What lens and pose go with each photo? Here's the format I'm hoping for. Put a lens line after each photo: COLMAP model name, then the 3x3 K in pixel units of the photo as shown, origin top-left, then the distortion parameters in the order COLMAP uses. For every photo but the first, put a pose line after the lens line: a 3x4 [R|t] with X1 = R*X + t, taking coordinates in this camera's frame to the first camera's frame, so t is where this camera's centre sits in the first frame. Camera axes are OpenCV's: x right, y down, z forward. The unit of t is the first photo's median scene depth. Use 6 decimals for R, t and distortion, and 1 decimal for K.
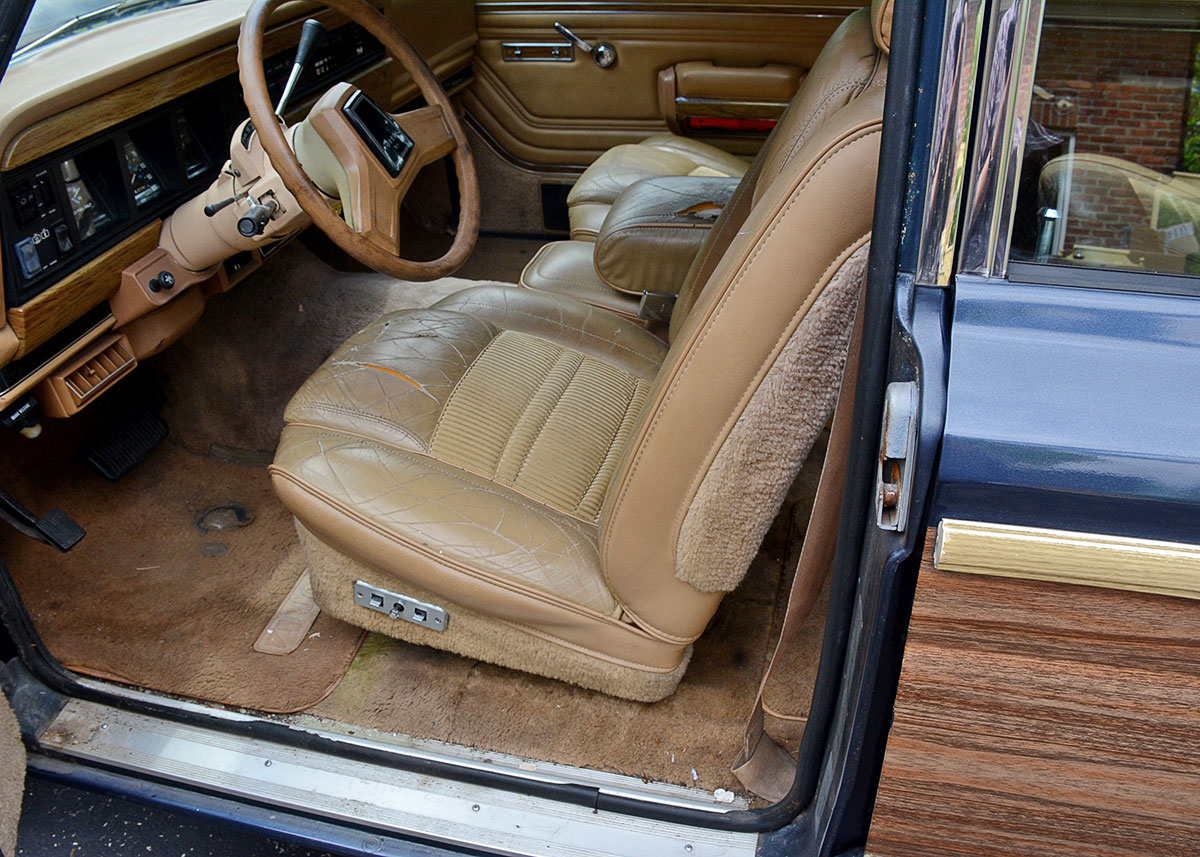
lens RADIAL K [[991.5, 0, 600.0], [0, 991.5, 428.5], [0, 0, 1]] dist [-0.160166, 0.099261]
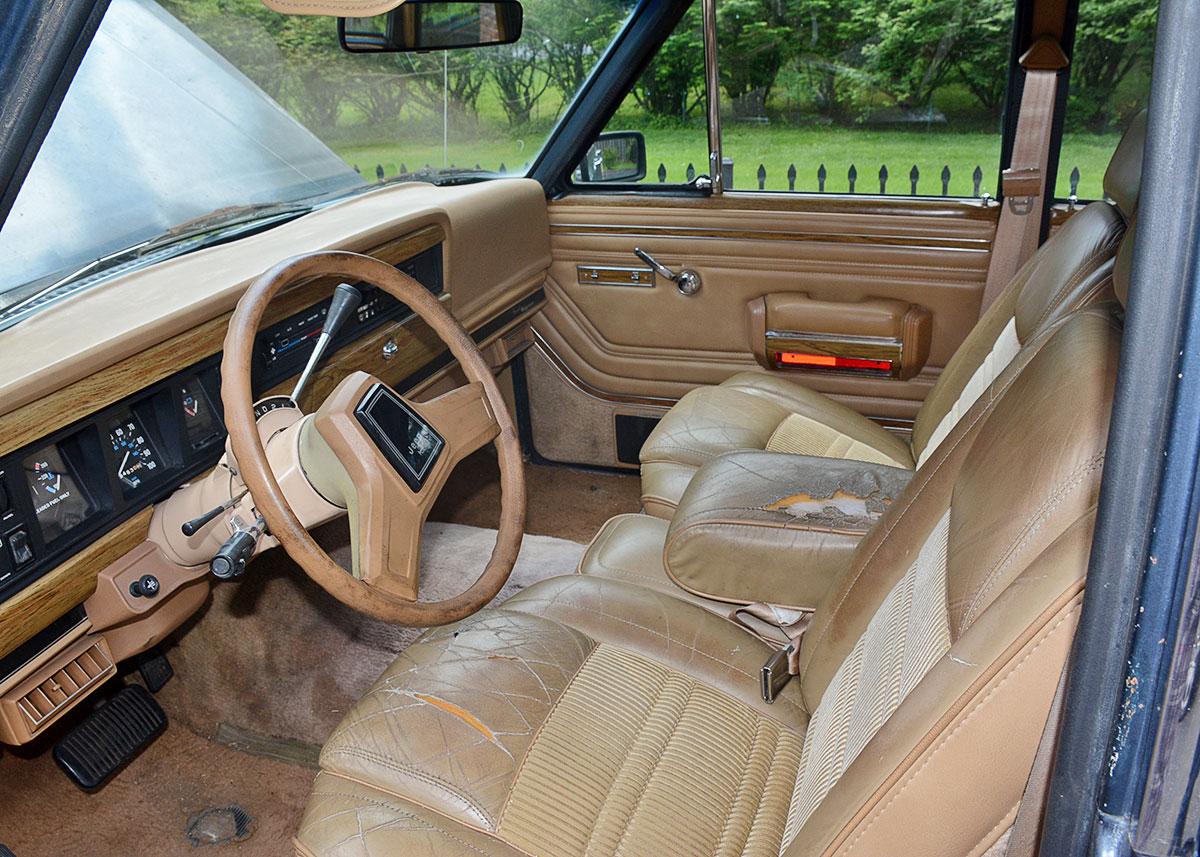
lens RADIAL K [[991.5, 0, 600.0], [0, 991.5, 428.5], [0, 0, 1]] dist [-0.160166, 0.099261]
pose [[0.995810, 0.030966, -0.086043, 0.008449], [-0.044489, 0.986113, -0.160005, -0.138031], [0.079893, 0.163162, 0.983359, 0.145142]]
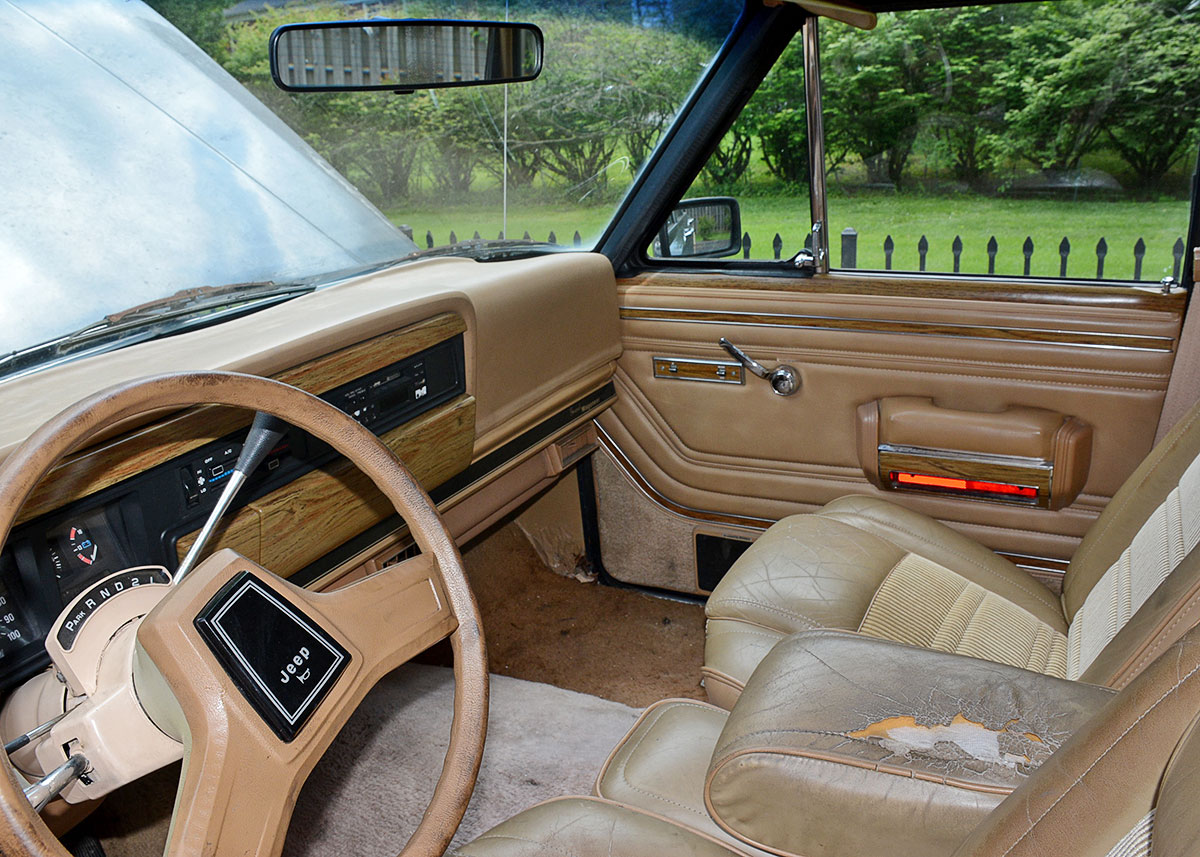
lens RADIAL K [[991.5, 0, 600.0], [0, 991.5, 428.5], [0, 0, 1]] dist [-0.160166, 0.099261]
pose [[0.974417, 0.053345, -0.218326, 0.047745], [-0.101168, 0.971550, -0.214140, -0.245296], [0.200692, 0.230749, 0.952091, 0.365448]]
